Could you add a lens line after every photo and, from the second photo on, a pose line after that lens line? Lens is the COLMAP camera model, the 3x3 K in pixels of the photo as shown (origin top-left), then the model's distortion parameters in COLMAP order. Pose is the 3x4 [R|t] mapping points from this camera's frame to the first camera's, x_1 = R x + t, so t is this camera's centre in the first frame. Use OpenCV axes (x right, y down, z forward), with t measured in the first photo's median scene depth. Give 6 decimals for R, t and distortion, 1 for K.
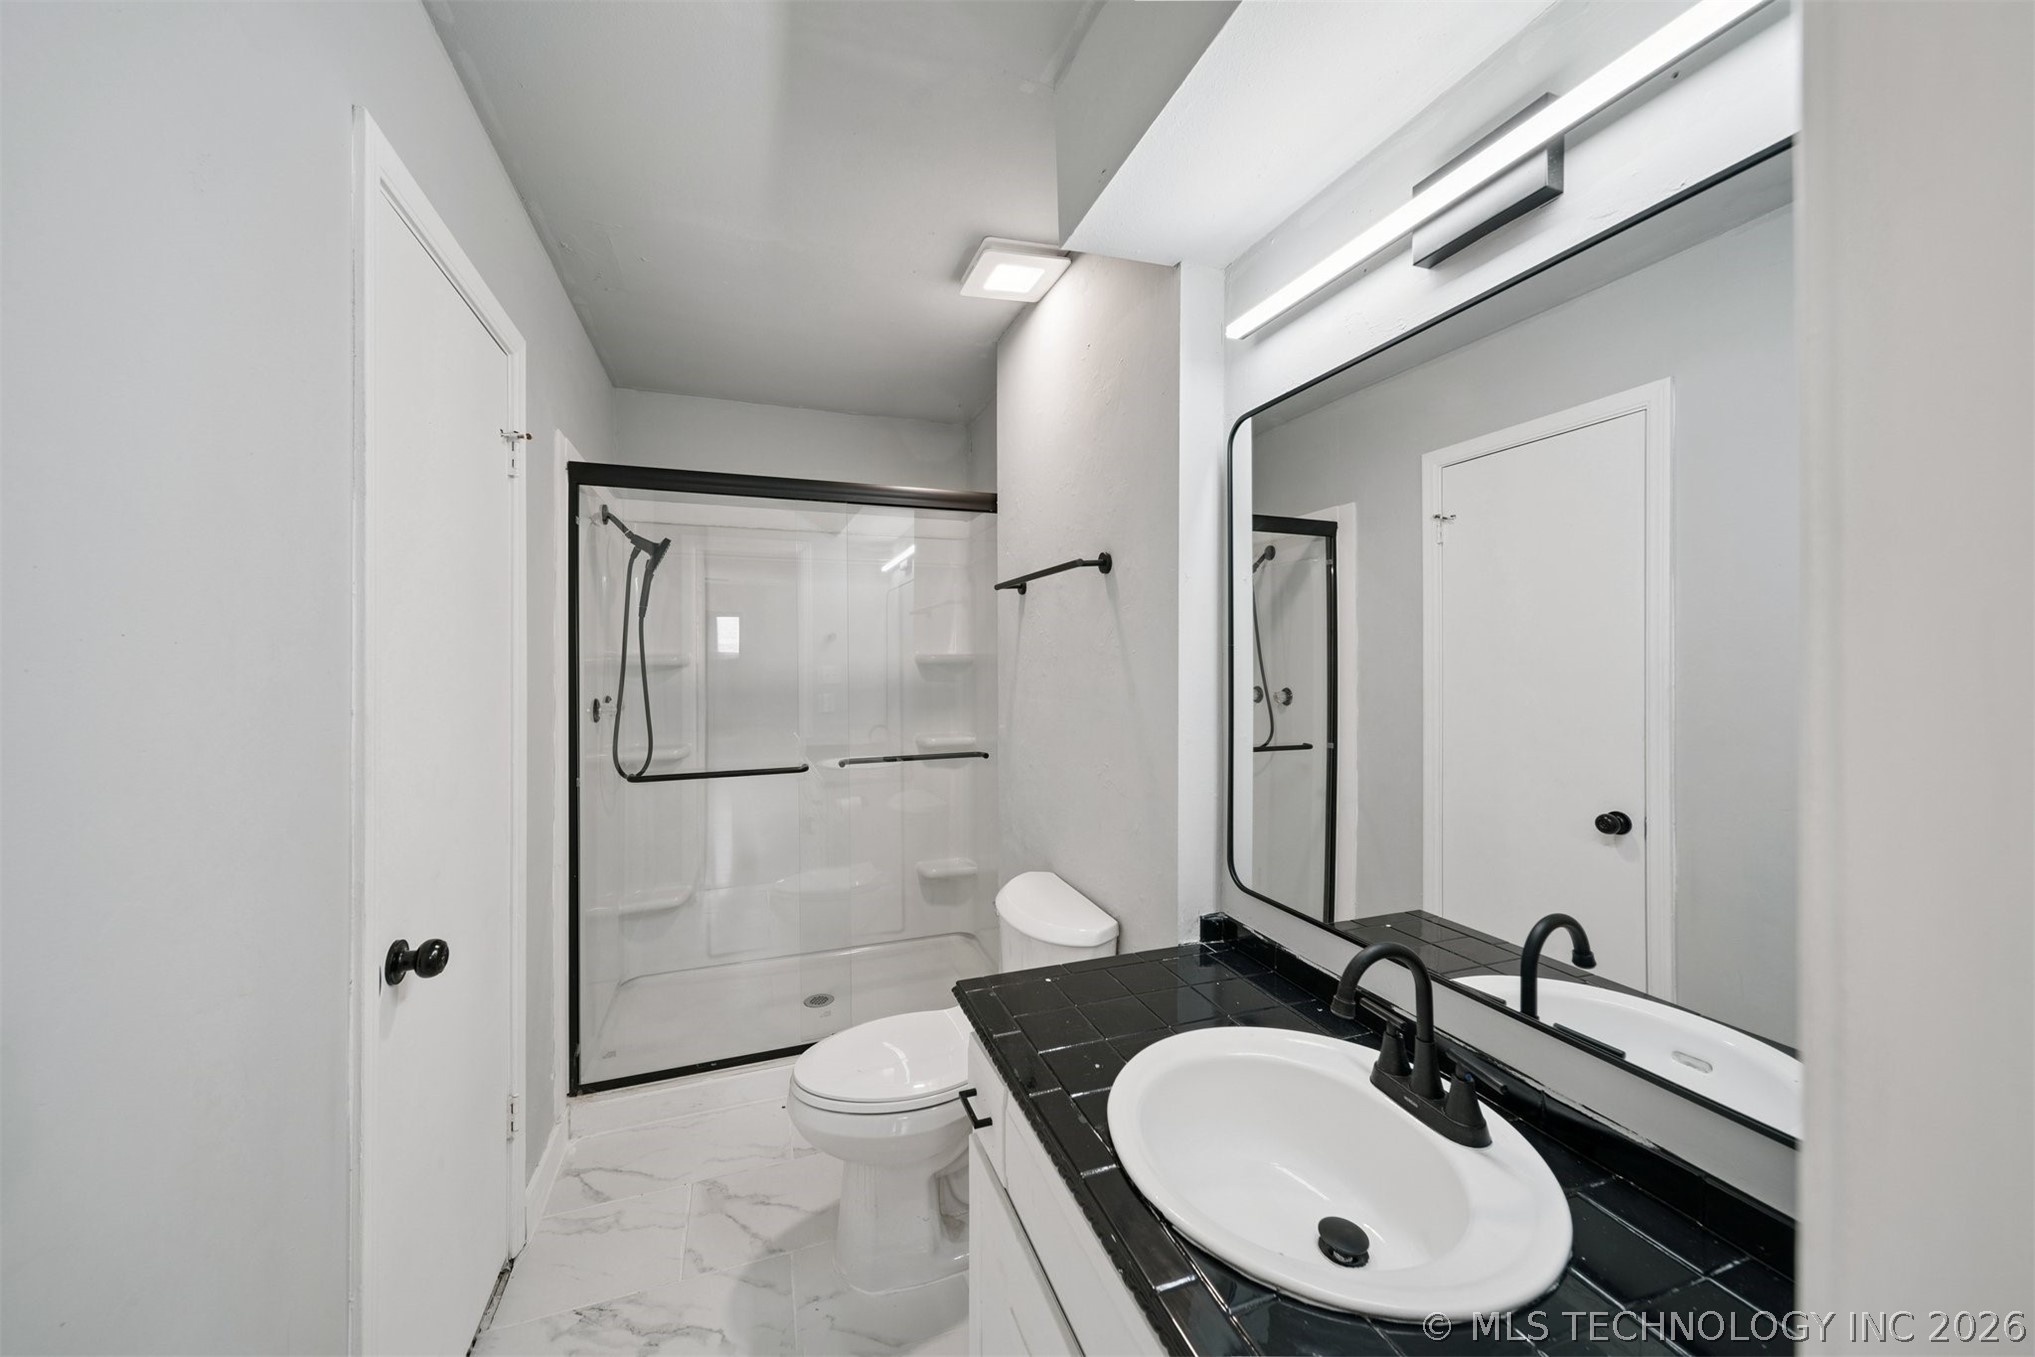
lens RADIAL K [[713.1, 0, 1020.1], [0, 713.1, 661.5], [0, 0, 1]] dist [0.000976, -0.001197]
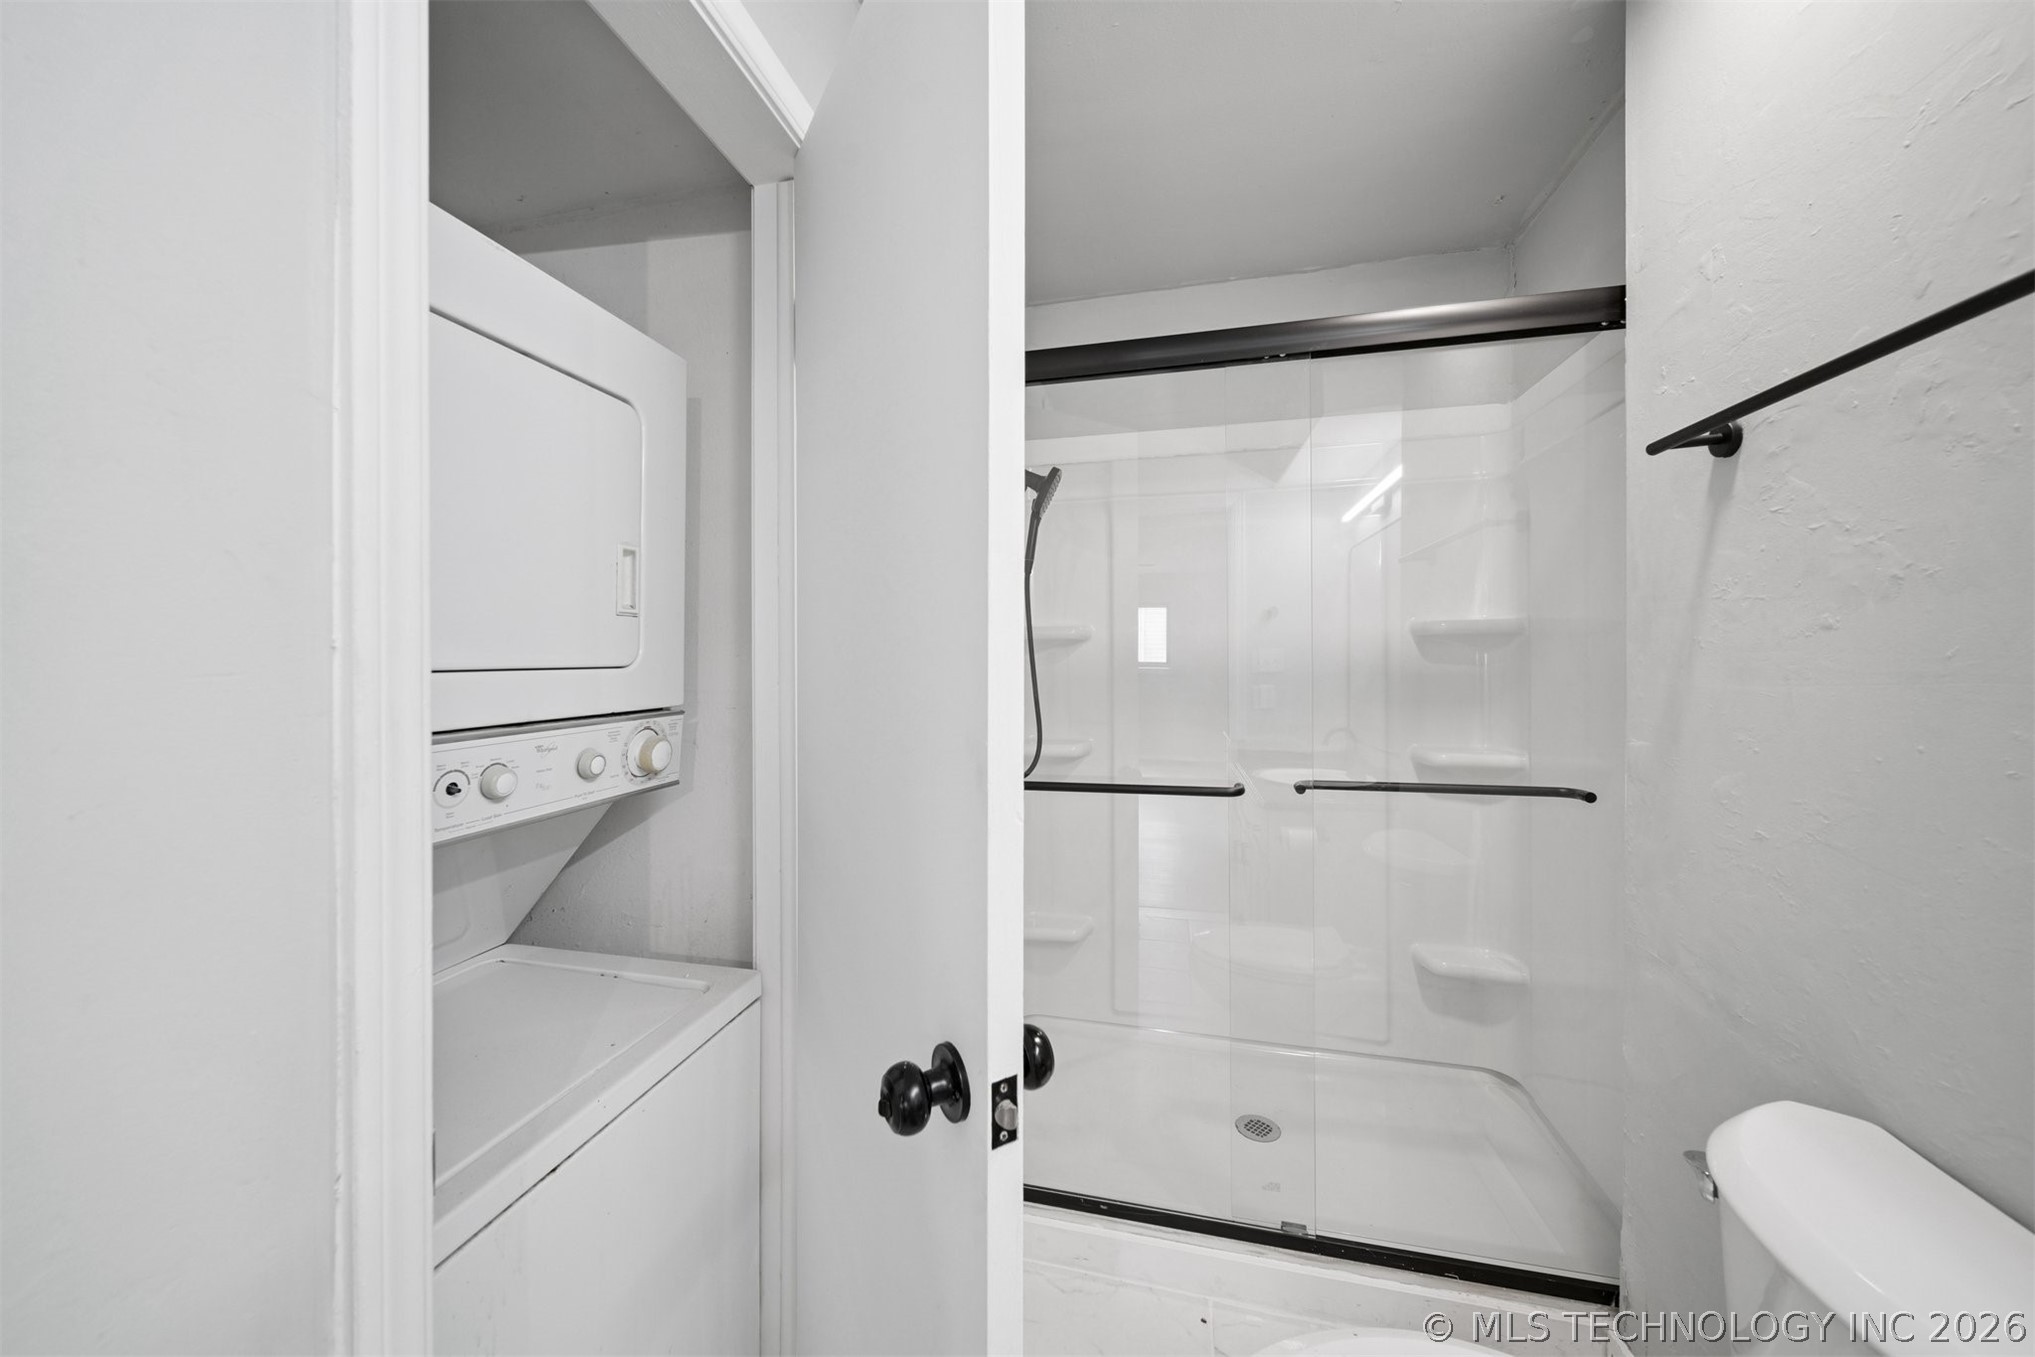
lens RADIAL K [[713.1, 0, 997.7], [0, 713.1, 670.9], [0, 0, 1]] dist [0.000976, -0.001197]
pose [[0.816665, 0.005904, -0.577082, -0.098407], [0.002543, 0.999901, 0.013827, 0.031036], [0.577106, -0.012760, 0.816569, 0.319186]]
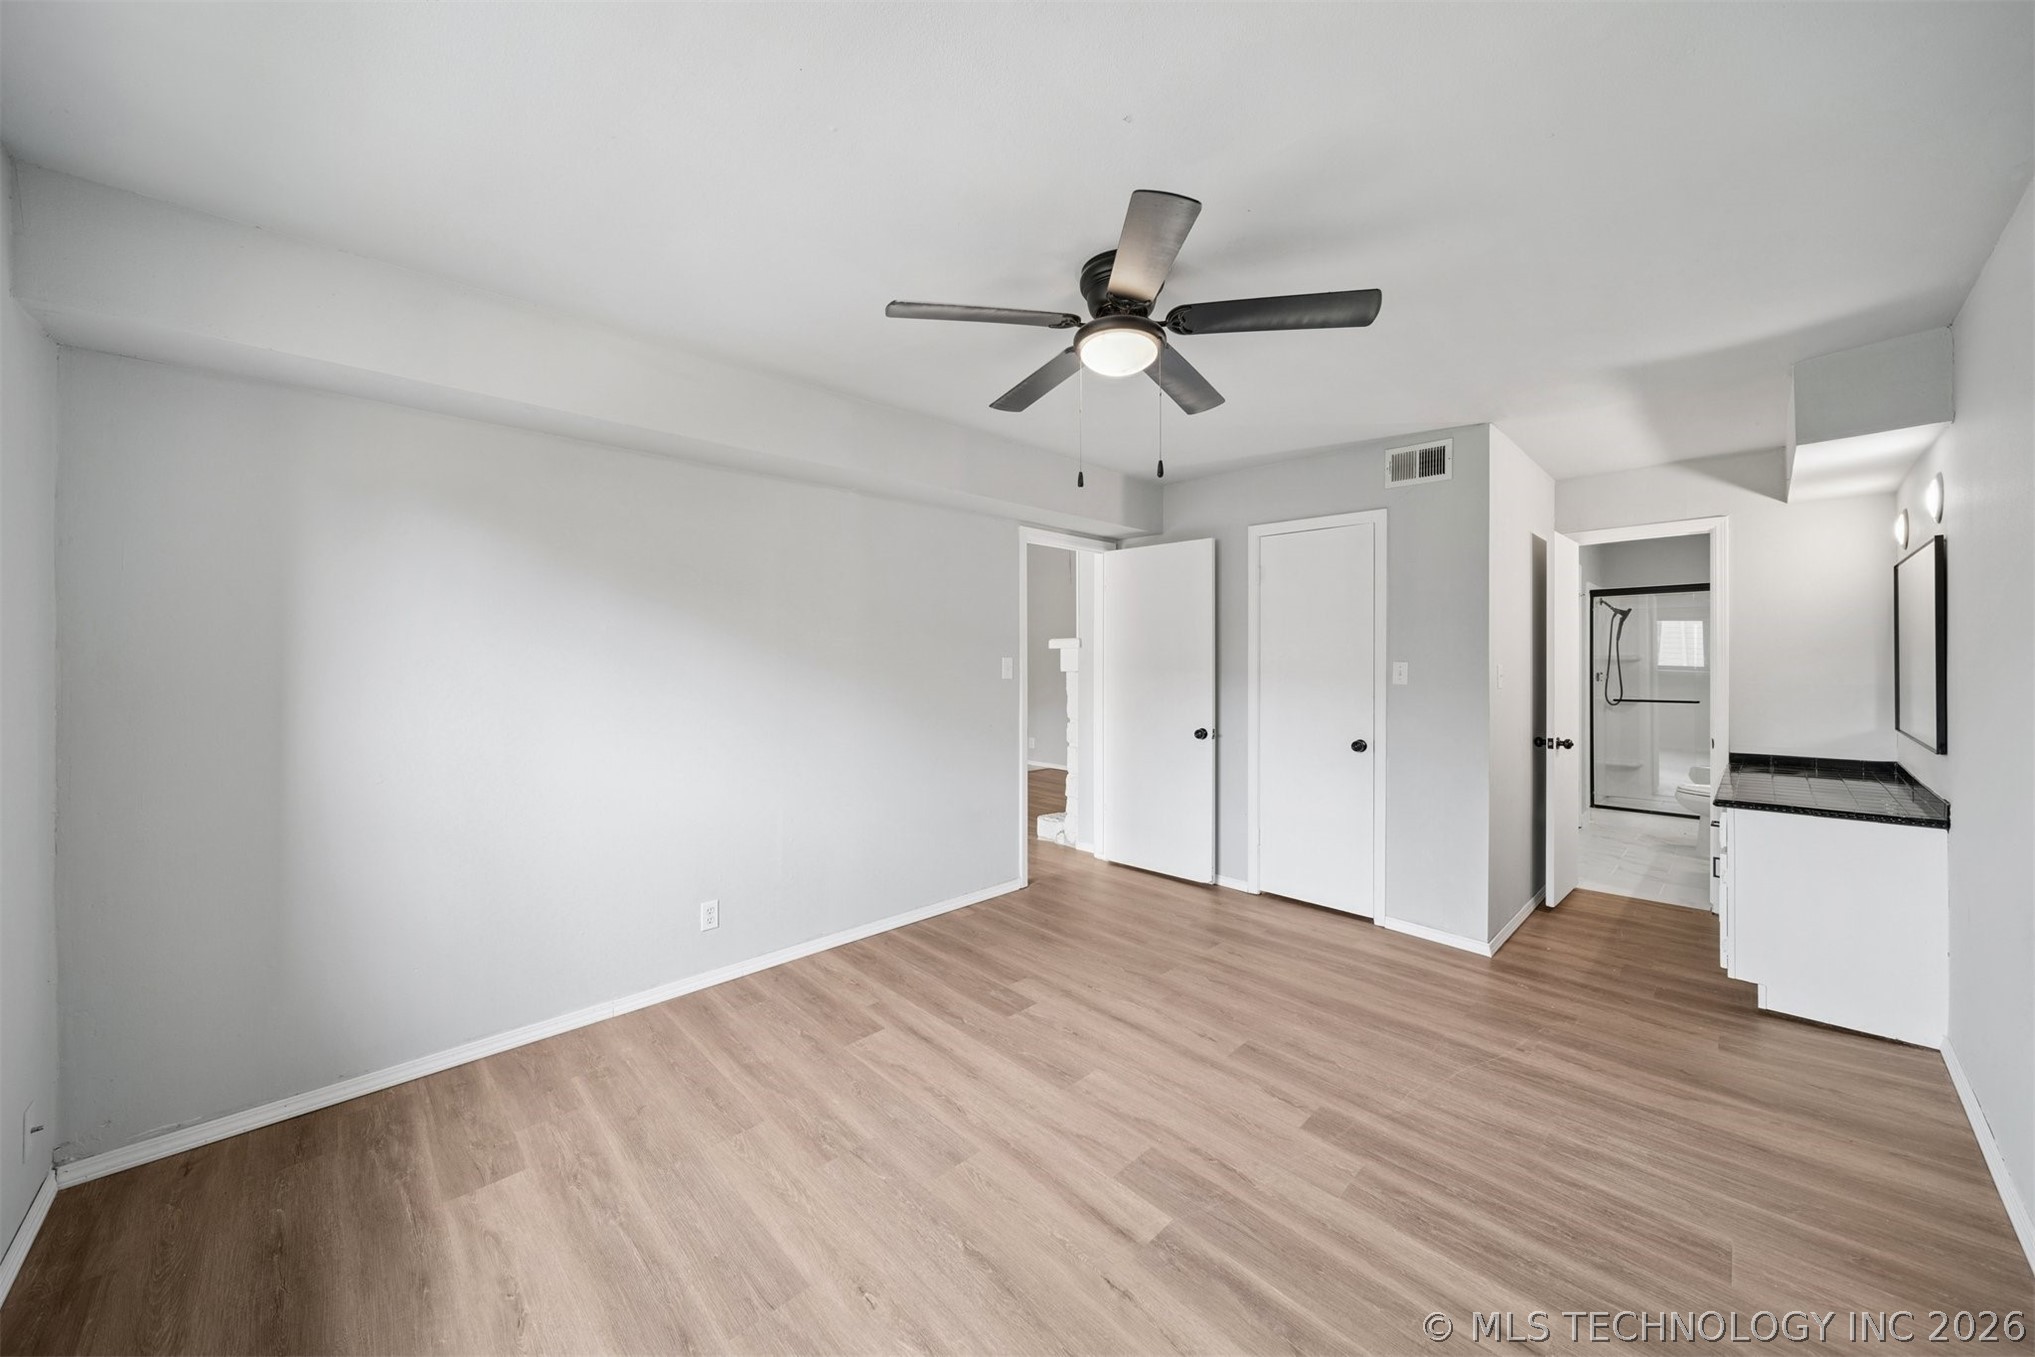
lens RADIAL K [[713.1, 0, 1008.6], [0, 713.1, 657.1], [0, 0, 1]] dist [0.000976, -0.001197]
pose [[0.386062, -0.001966, -0.922471, 0.883345], [-0.001813, 0.999994, -0.002890, 0.005544], [0.922471, 0.002788, 0.386056, -1.798227]]
